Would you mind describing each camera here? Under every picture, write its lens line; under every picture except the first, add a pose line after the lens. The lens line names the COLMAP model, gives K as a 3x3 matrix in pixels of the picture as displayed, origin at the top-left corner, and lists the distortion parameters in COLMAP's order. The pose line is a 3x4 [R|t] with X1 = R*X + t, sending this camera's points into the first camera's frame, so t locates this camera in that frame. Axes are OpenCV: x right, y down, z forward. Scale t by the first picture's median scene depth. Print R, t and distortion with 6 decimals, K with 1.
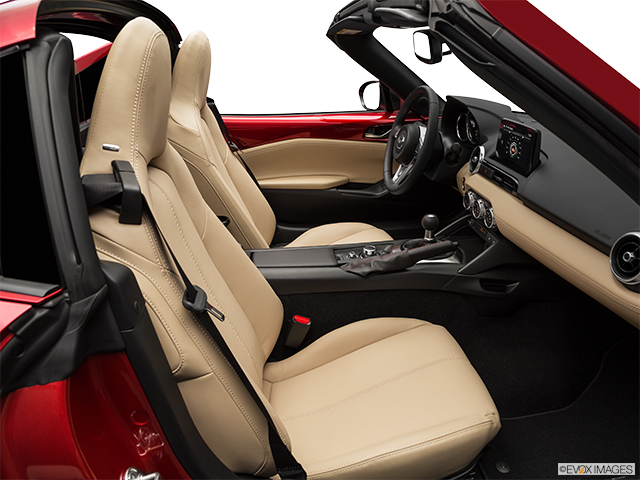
lens RADIAL K [[479.6, 0, 321.4], [0, 479.6, 239.7], [0, 0, 1]] dist [-0.125652, 0.044398]
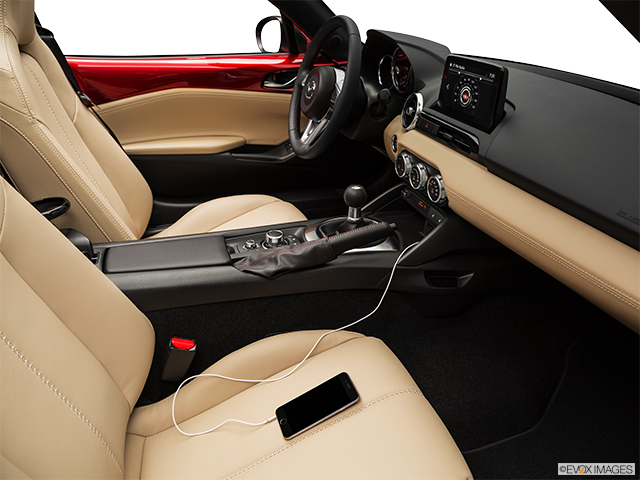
lens RADIAL K [[479.6, 0, 321.5], [0, 479.6, 236.8], [0, 0, 1]] dist [-0.125652, 0.044398]
pose [[0.979606, -0.046501, 0.195473, 0.028070], [0.032635, 0.996756, 0.073569, -0.029510], [-0.198260, -0.065689, 0.977946, 0.272815]]
